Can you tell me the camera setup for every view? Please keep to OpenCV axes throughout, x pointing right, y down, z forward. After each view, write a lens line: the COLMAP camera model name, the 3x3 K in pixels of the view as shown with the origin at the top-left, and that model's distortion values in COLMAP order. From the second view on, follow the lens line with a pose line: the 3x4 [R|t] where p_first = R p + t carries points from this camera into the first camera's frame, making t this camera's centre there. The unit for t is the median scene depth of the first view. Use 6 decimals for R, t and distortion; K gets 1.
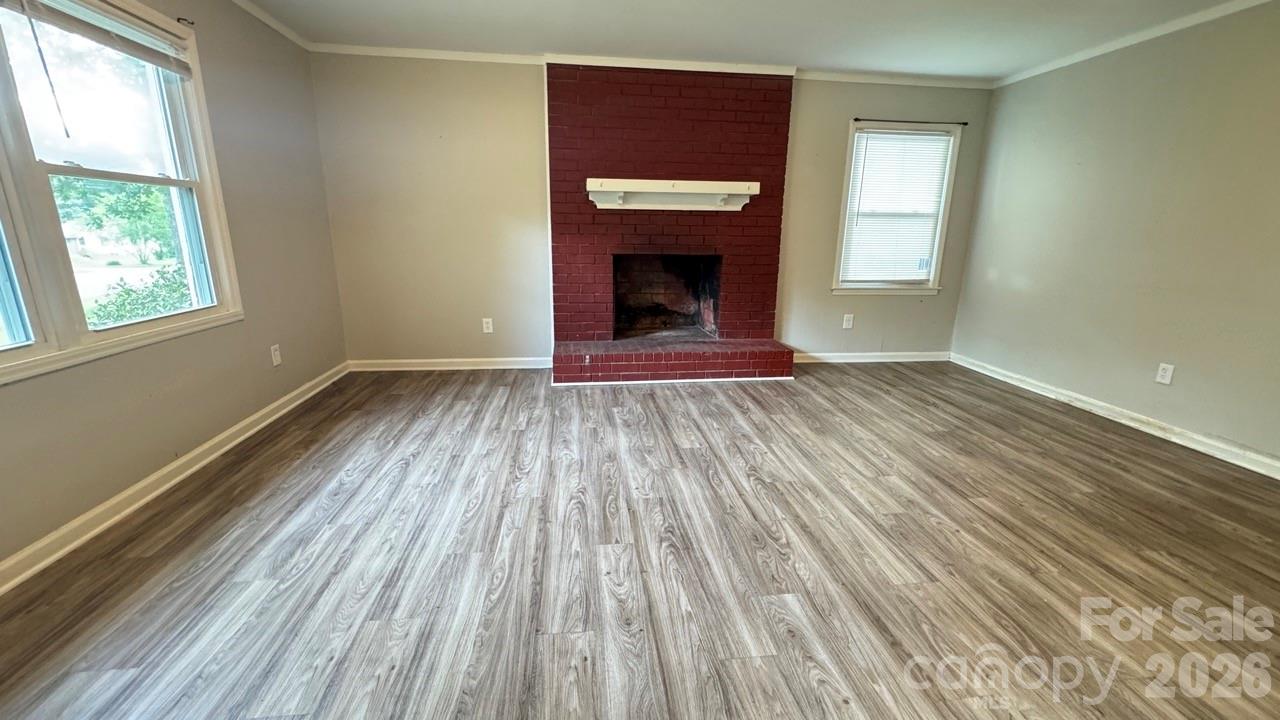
lens RADIAL K [[509.8, 0, 639.2], [0, 509.8, 357.3], [0, 0, 1]] dist [-0.004768, 0.000436]
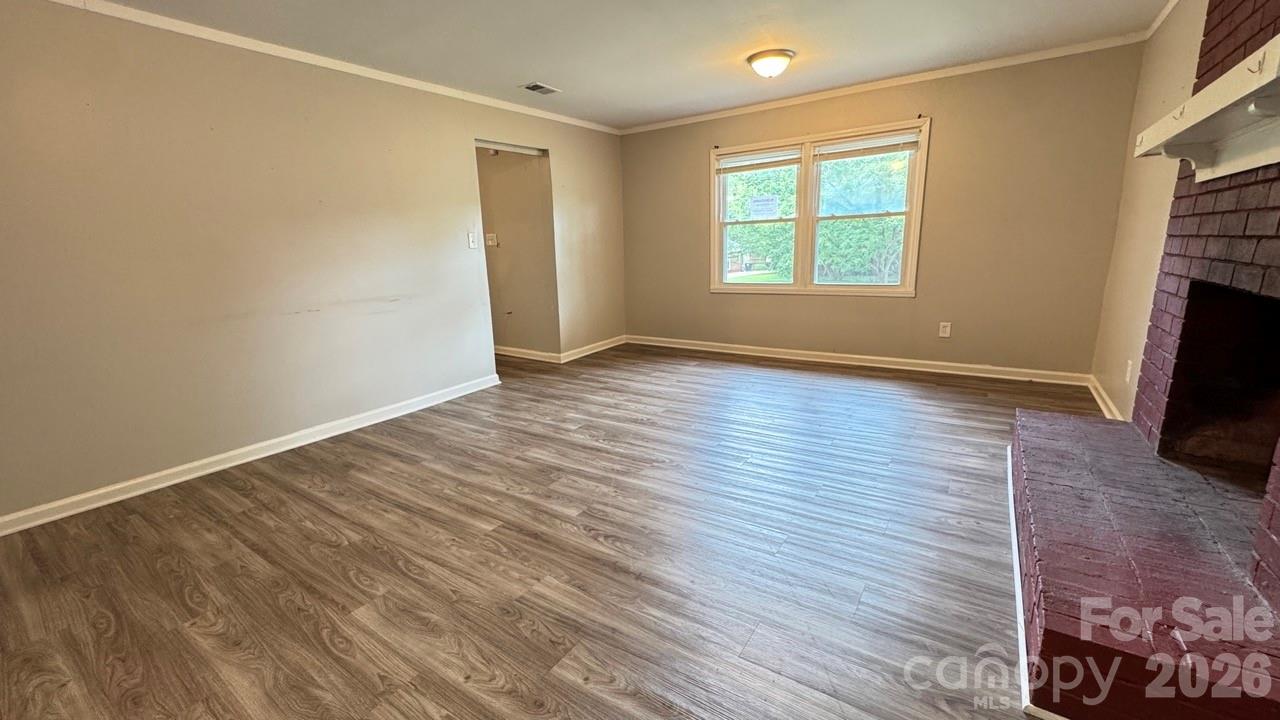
lens RADIAL K [[509.8, 0, 639.2], [0, 509.8, 357.3], [0, 0, 1]] dist [-0.004768, 0.000436]
pose [[-0.659753, 0.170368, -0.731916, 0.989715], [-0.155291, 0.922032, 0.354601, -0.345482], [0.735263, 0.347609, -0.581856, 1.439159]]
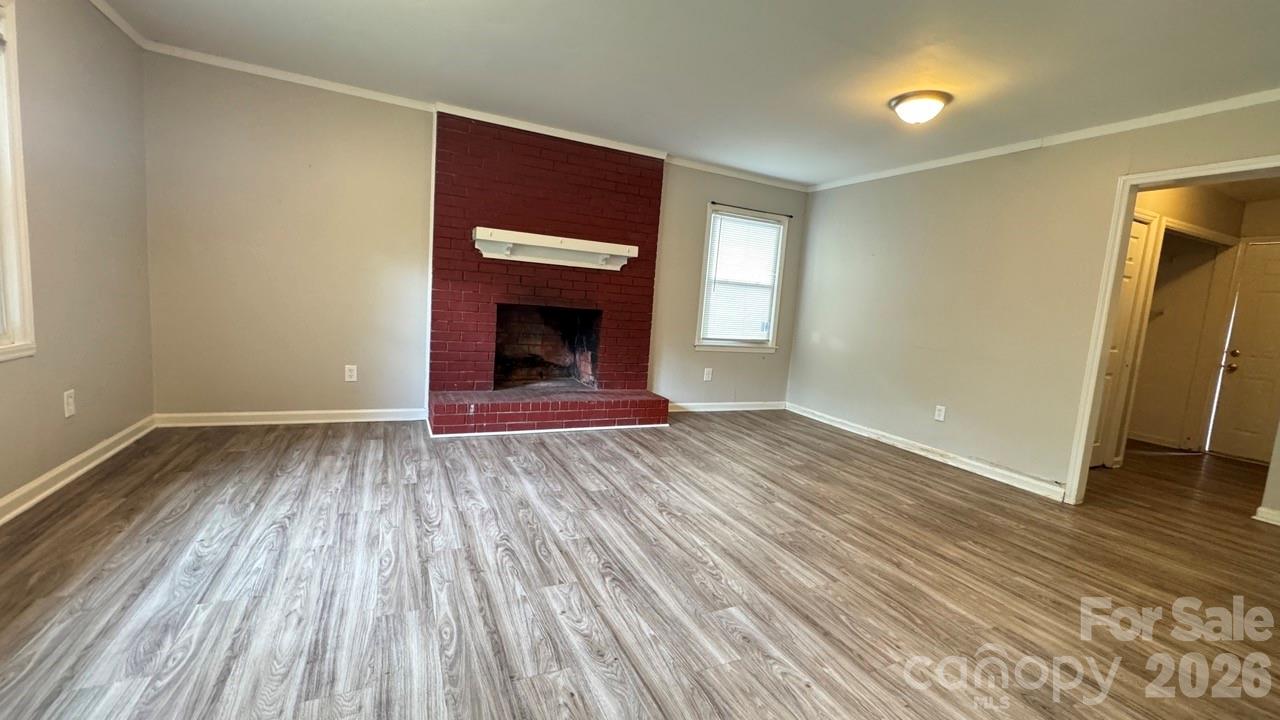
lens RADIAL K [[509.8, 0, 639.2], [0, 509.8, 357.3], [0, 0, 1]] dist [-0.004768, 0.000436]
pose [[0.946020, 0.023182, 0.323278, -0.169060], [0.014952, 0.993255, -0.114980, 0.033023], [-0.323763, 0.113607, 0.939293, -0.019891]]
